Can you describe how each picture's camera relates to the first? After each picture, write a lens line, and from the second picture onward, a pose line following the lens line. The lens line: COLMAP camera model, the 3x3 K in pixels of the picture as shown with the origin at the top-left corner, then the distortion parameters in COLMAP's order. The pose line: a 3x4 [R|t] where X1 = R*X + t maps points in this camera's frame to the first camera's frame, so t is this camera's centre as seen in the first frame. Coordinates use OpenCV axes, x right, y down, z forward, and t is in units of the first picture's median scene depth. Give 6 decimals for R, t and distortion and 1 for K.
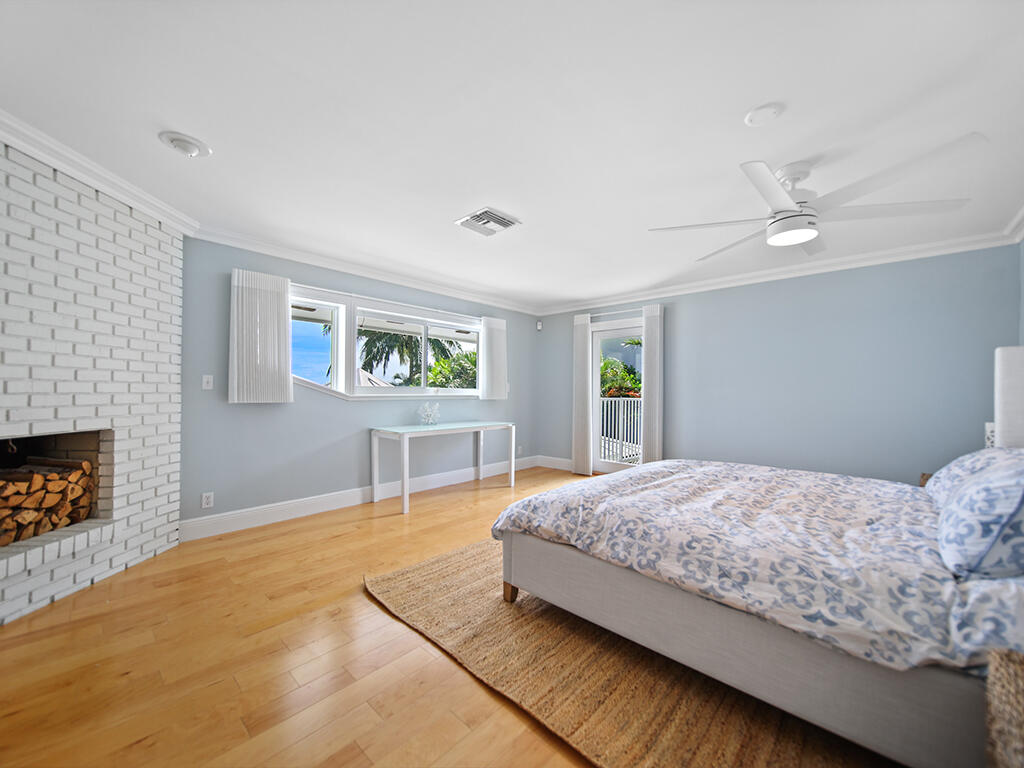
lens RADIAL K [[405.2, 0, 515.0], [0, 405.2, 391.0], [0, 0, 1]] dist [-0.001688, -0.000278]
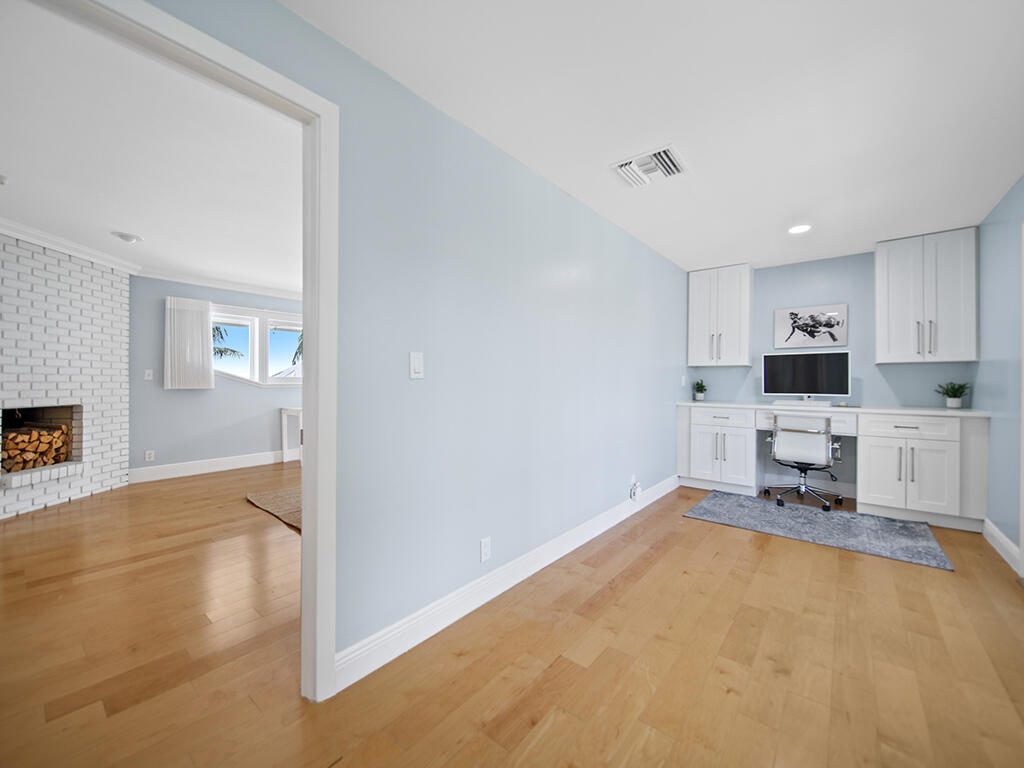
lens RADIAL K [[411.0, 0, 528.4], [0, 411.0, 383.6], [0, 0, 1]] dist [-0.000618, 0.000266]
pose [[0.997633, -0.005951, 0.068509, 0.648020], [0.005578, 0.999969, 0.005632, 0.012607], [-0.068541, -0.005236, 0.997635, -0.733409]]
